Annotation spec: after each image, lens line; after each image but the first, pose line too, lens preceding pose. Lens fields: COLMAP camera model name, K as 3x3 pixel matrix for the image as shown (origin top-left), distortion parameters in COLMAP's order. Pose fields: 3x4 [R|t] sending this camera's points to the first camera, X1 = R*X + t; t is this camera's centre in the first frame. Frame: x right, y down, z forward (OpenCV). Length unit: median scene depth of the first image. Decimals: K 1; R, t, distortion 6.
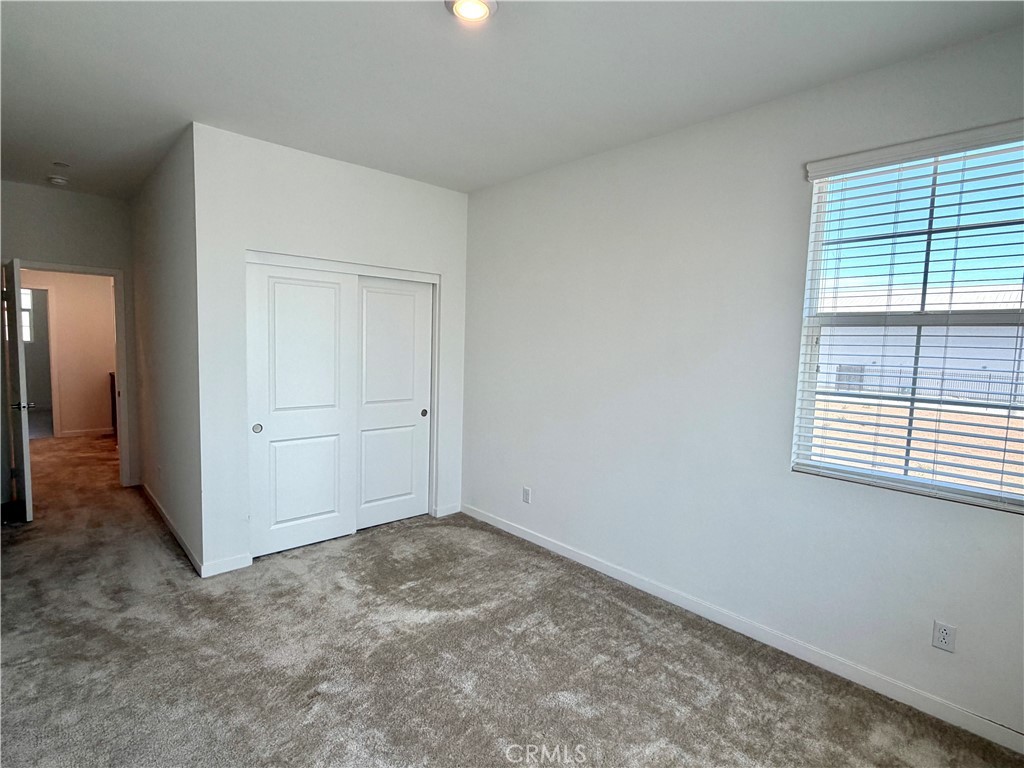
lens RADIAL K [[508.3, 0, 511.9], [0, 508.3, 387.7], [0, 0, 1]] dist [0.001619, 0.000087]
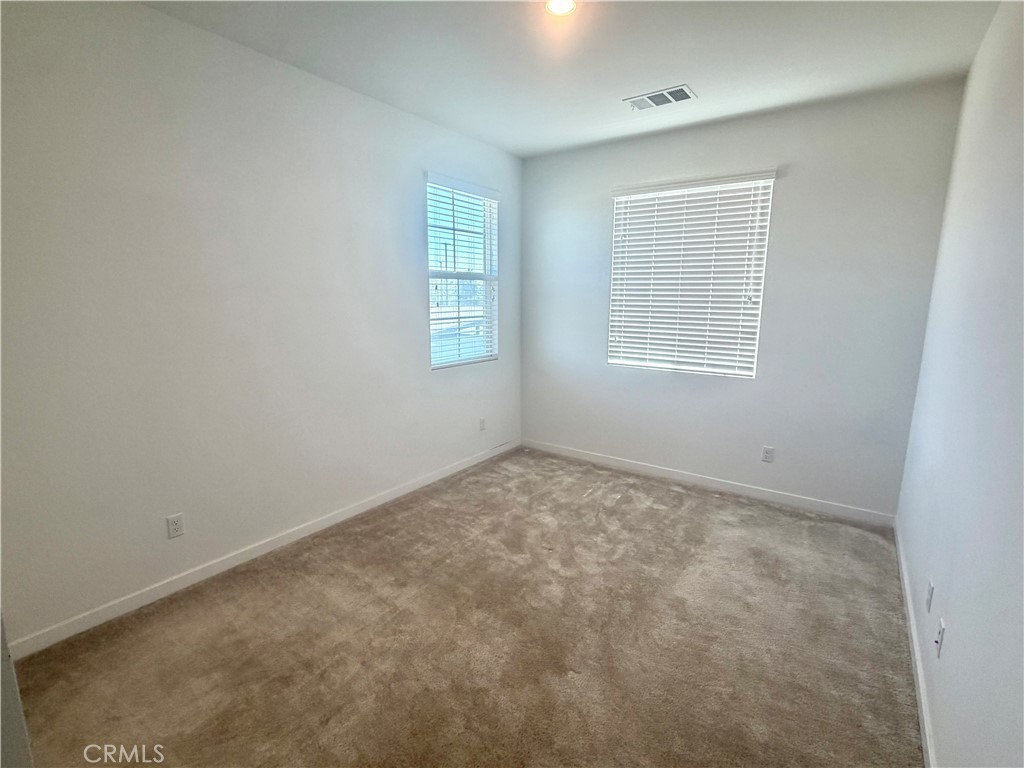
lens RADIAL K [[485.1, 0, 516.6], [0, 485.1, 386.3], [0, 0, 1]] dist [-0.004401, -0.000425]
pose [[-0.205233, -0.205764, 0.956839, -1.085392], [0.069662, 0.972099, 0.223987, -0.123938], [-0.976231, 0.112624, -0.185173, 1.167837]]
